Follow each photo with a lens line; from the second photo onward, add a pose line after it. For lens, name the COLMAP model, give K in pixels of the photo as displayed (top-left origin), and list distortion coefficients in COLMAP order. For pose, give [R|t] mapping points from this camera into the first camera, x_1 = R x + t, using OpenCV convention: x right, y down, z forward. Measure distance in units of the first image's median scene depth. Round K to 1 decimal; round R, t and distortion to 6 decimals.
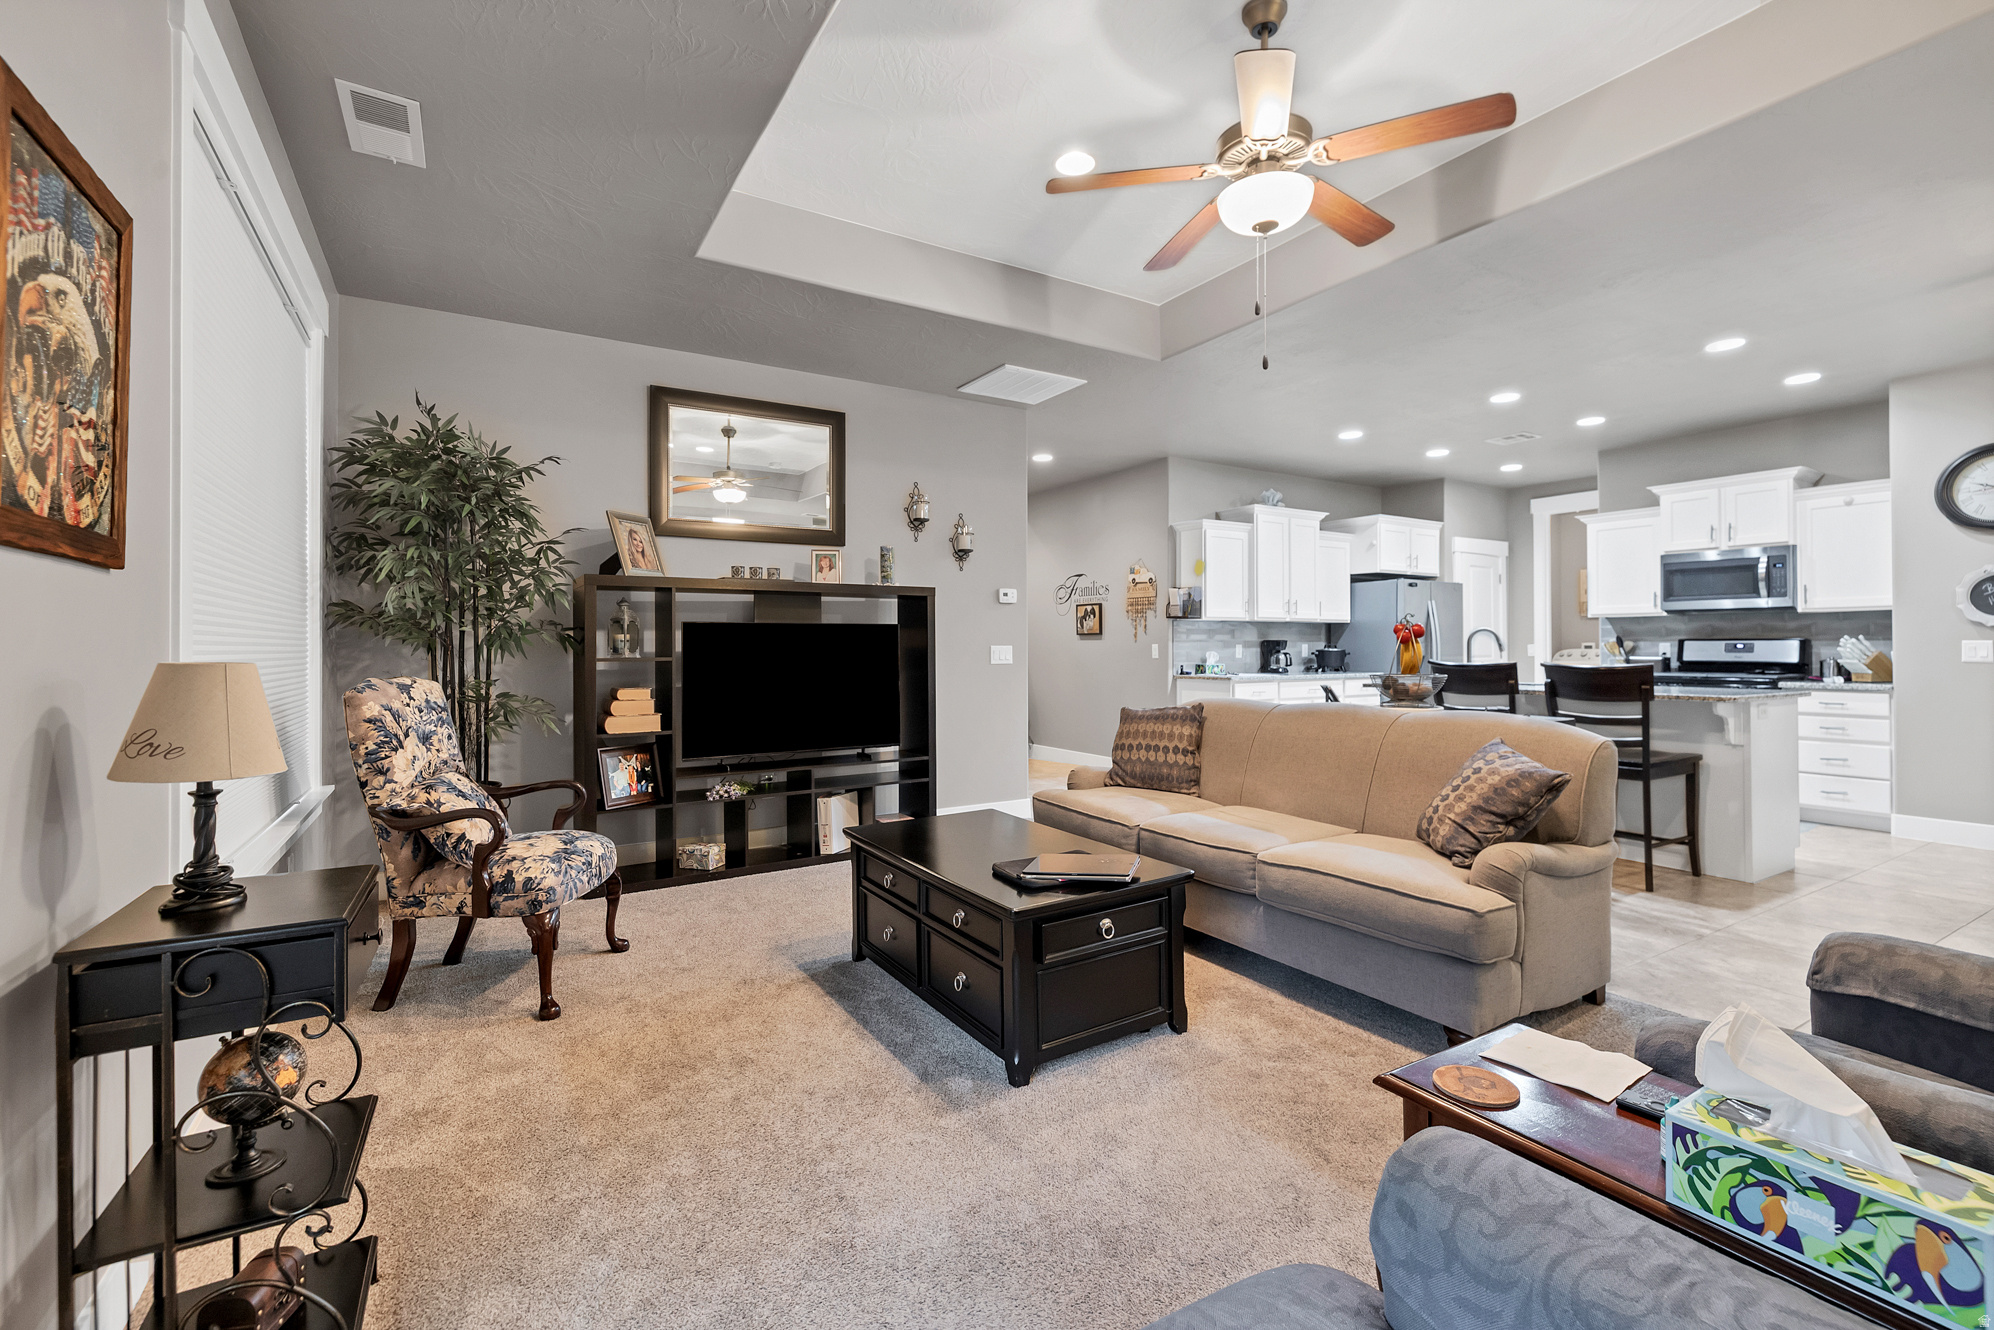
lens RADIAL K [[863.9, 0, 1001.8], [0, 863.9, 637.8], [0, 0, 1]] dist [0.000493, 0.000078]
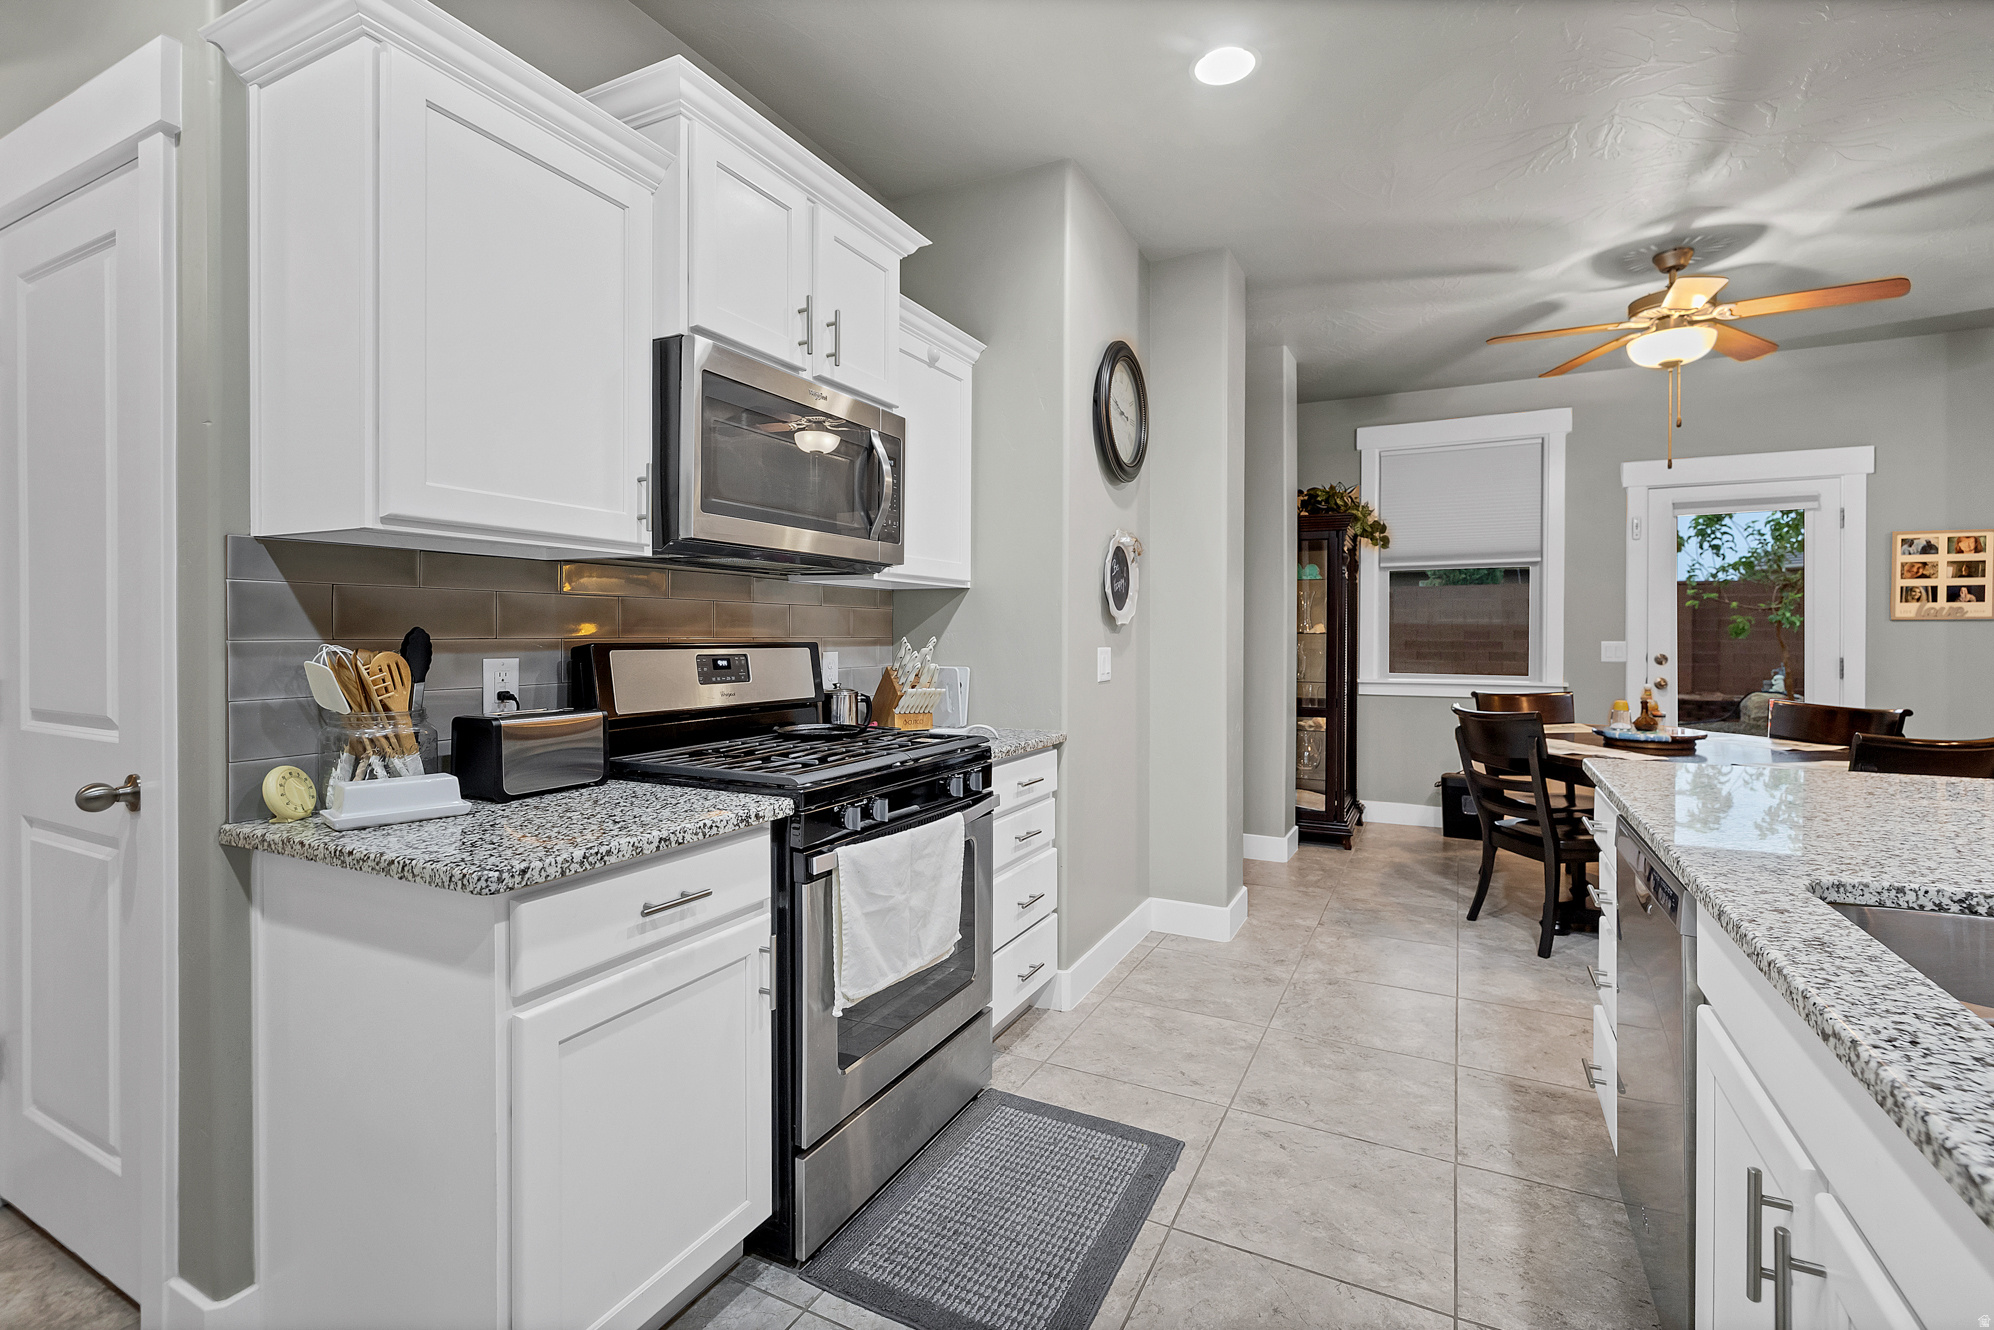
lens RADIAL K [[863.9, 0, 982.1], [0, 863.9, 635.0], [0, 0, 1]] dist [0.000493, 0.000078]
pose [[-0.508494, -0.000293, 0.861066, 0.534707], [-0.010956, 0.999921, -0.006130, -0.000909], [-0.860996, -0.012551, -0.508457, 1.179637]]
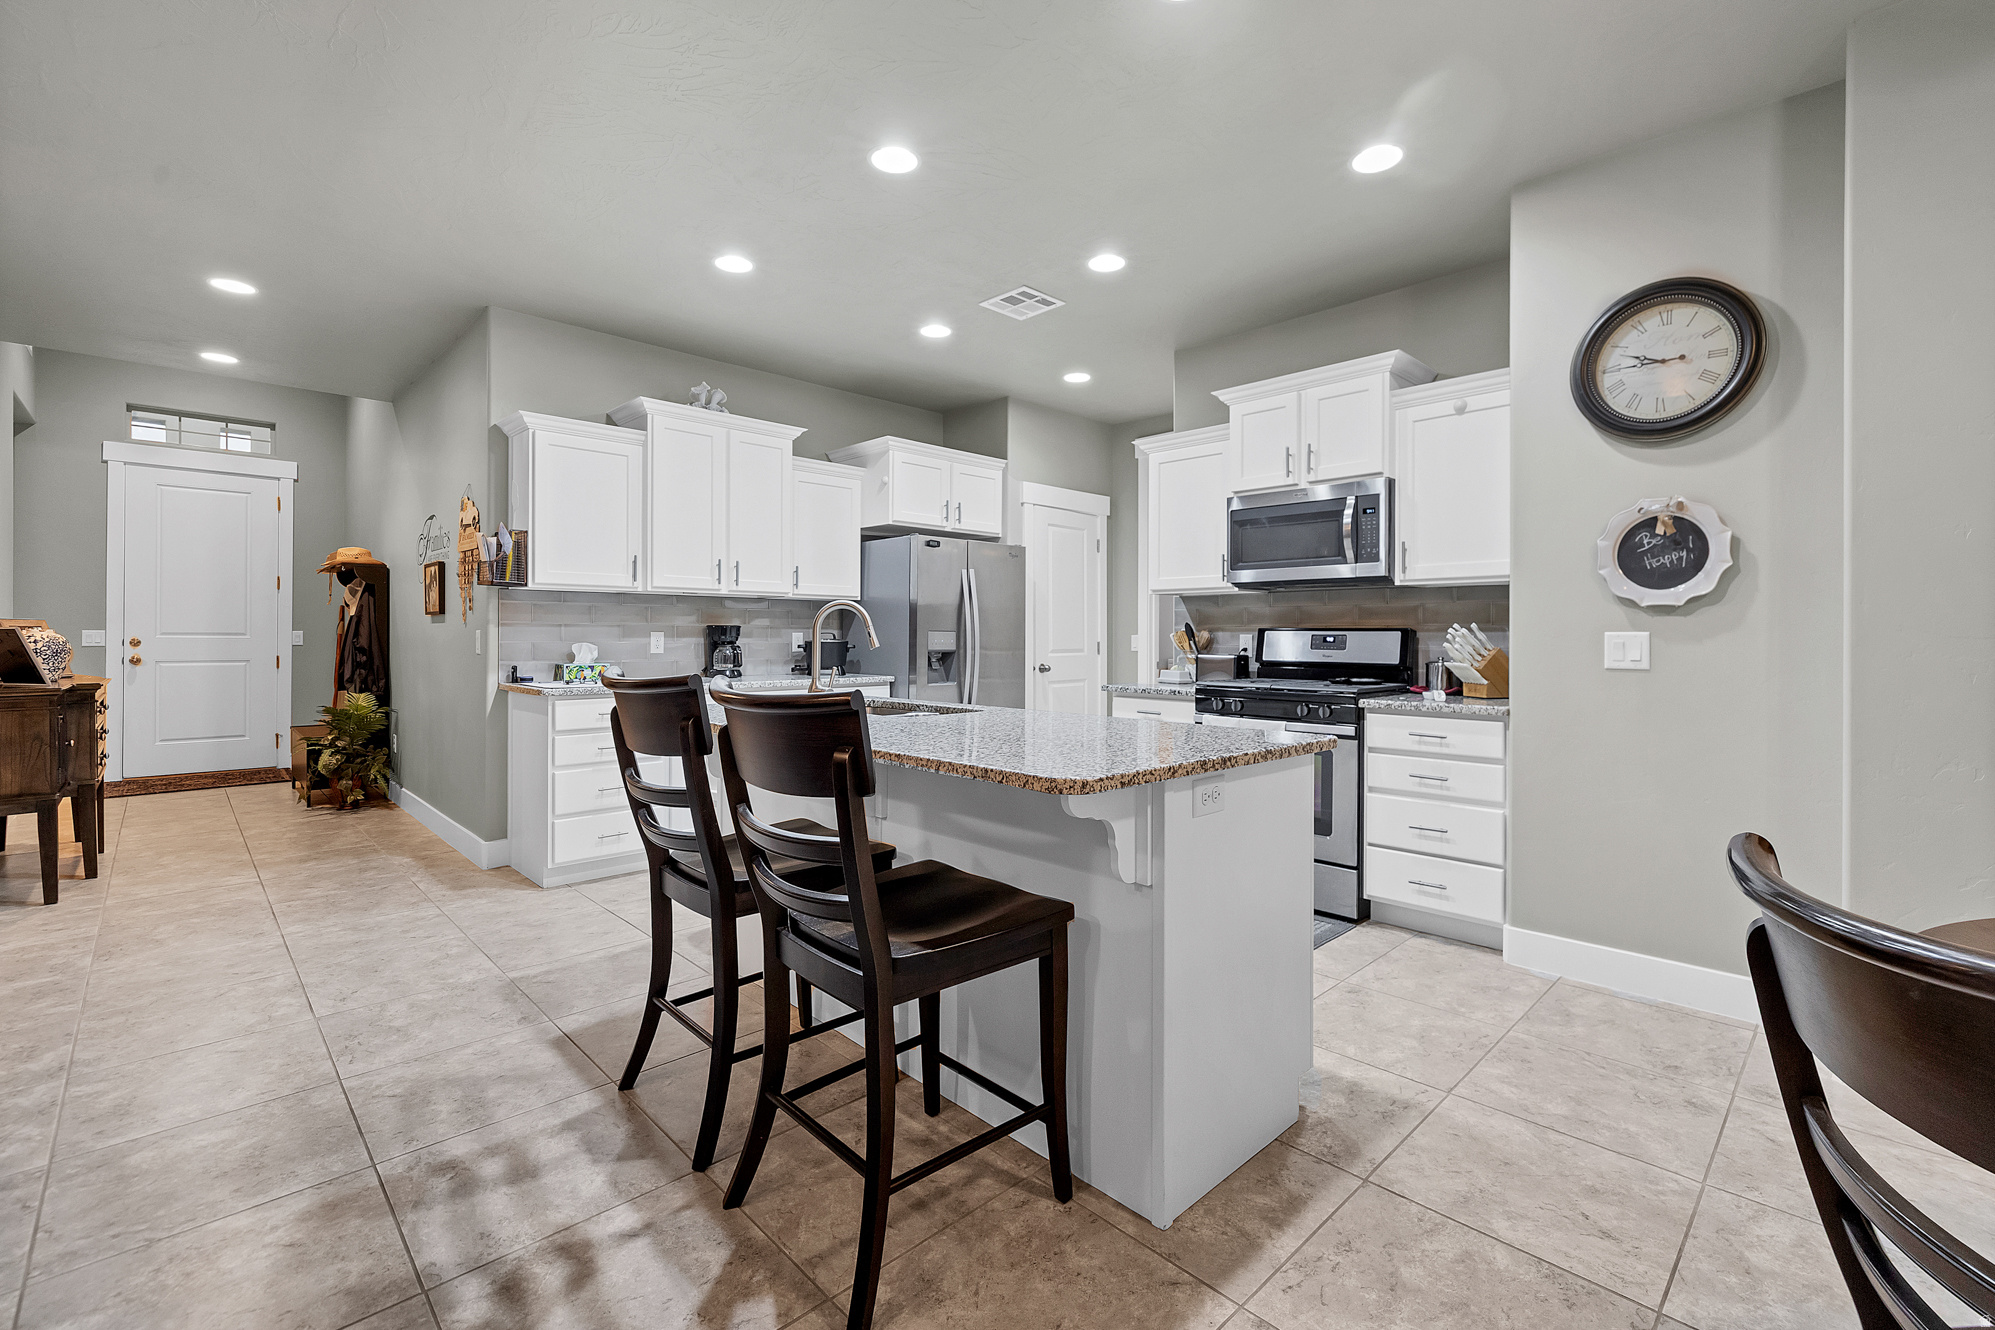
lens RADIAL K [[864.3, 0, 1000.0], [0, 864.3, 636.3], [0, 0, 1]] dist [0.000493, 0.000078]
pose [[0.975973, 0.006158, 0.217805, 0.506120], [-0.008824, 0.999898, 0.011270, 0.002364], [-0.217713, -0.012921, 0.975927, 0.449138]]
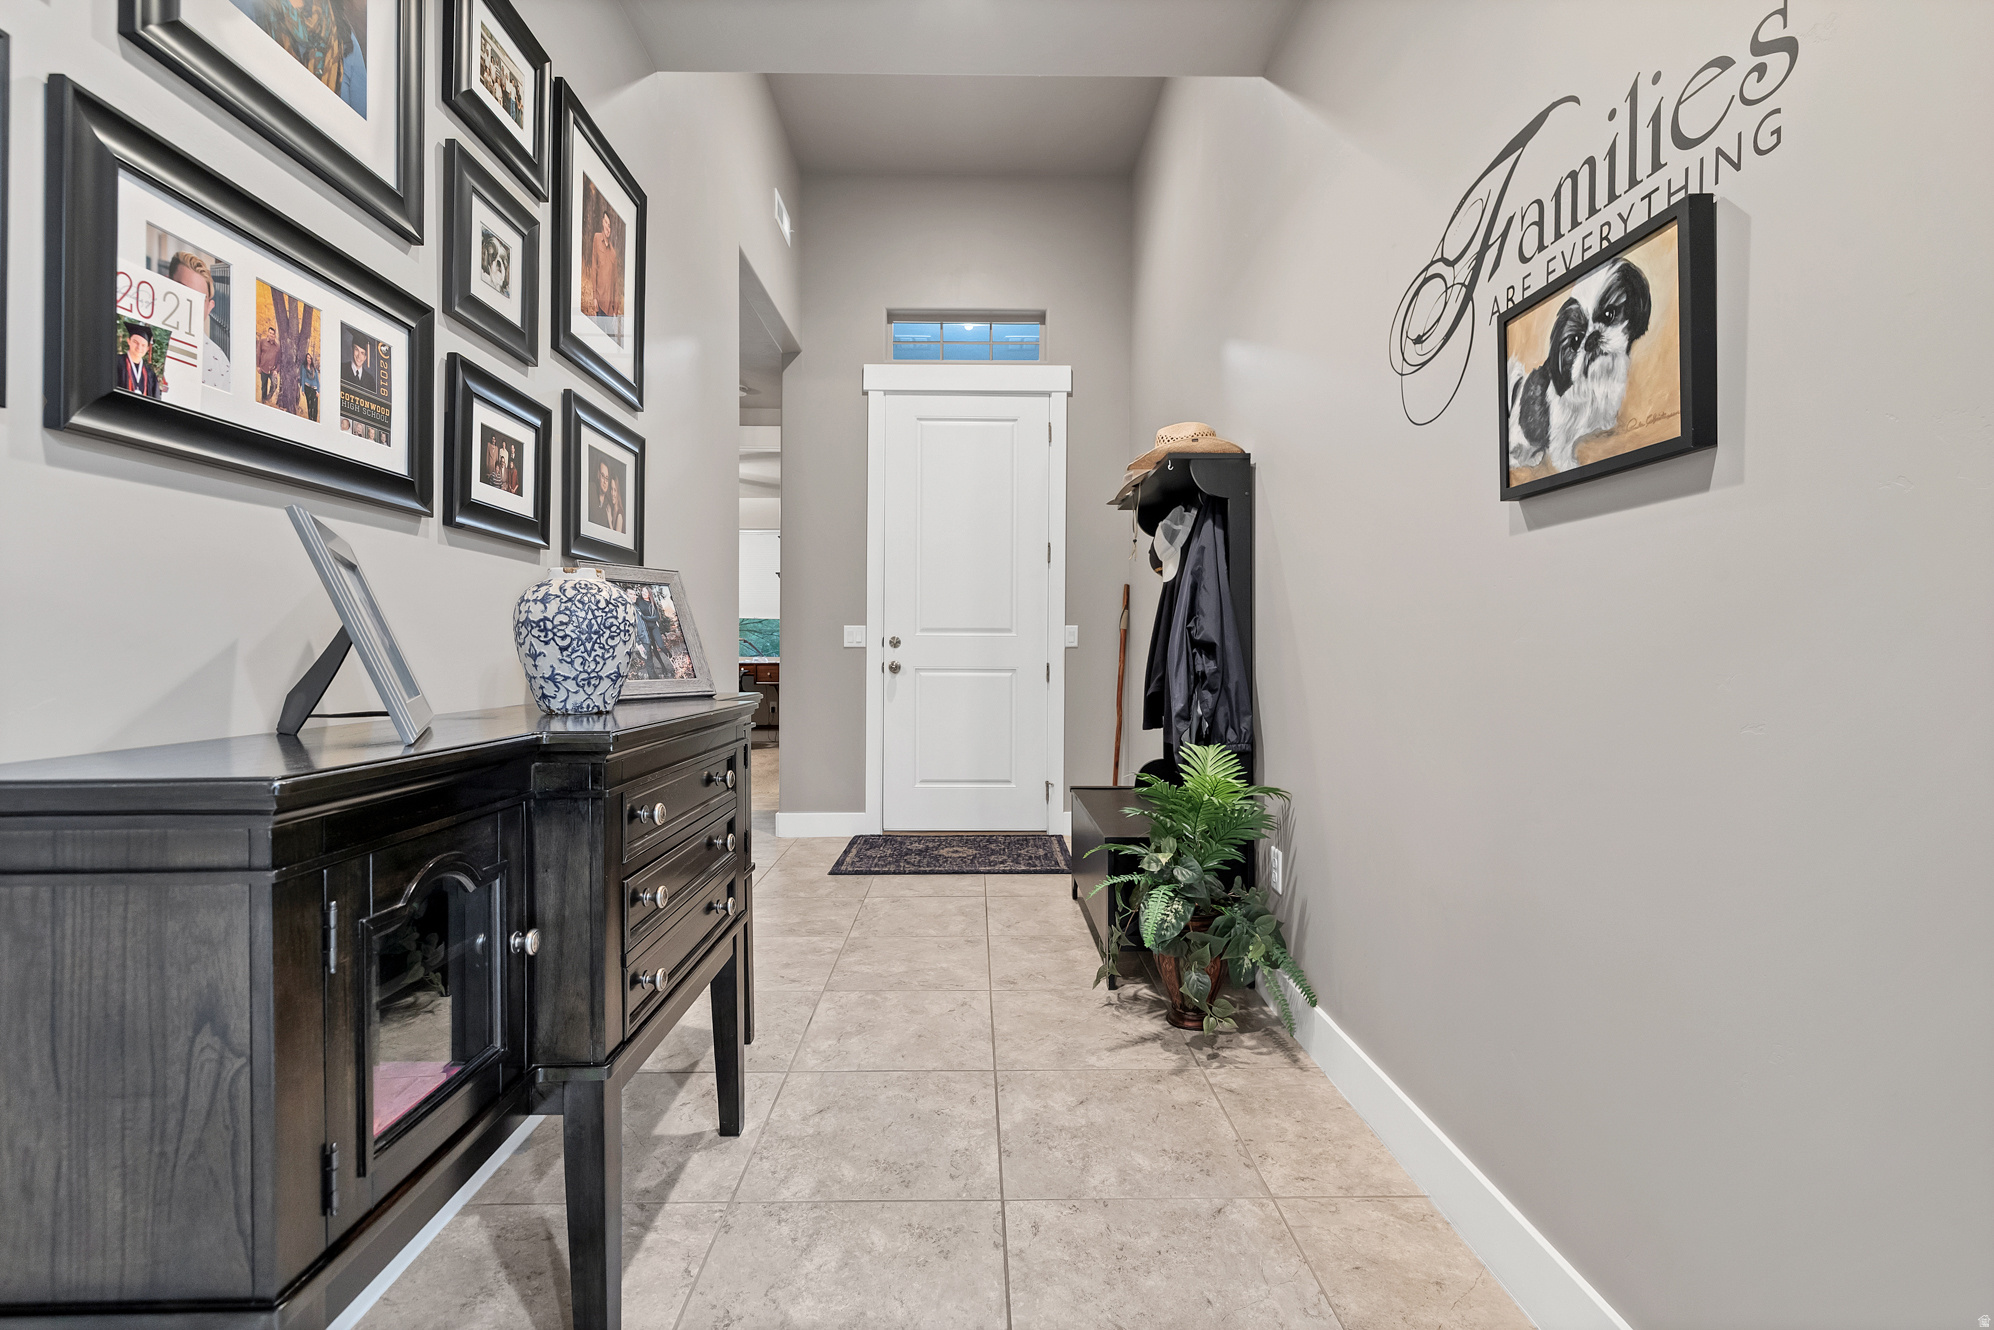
lens RADIAL K [[863.9, 0, 993.2], [0, 863.9, 654.2], [0, 0, 1]] dist [0.000493, 0.000078]
pose [[0.866086, 0.006234, -0.499856, 0.122543], [0.000272, 0.999916, 0.012942, 0.034653], [0.499895, -0.011345, 0.866012, 1.162988]]
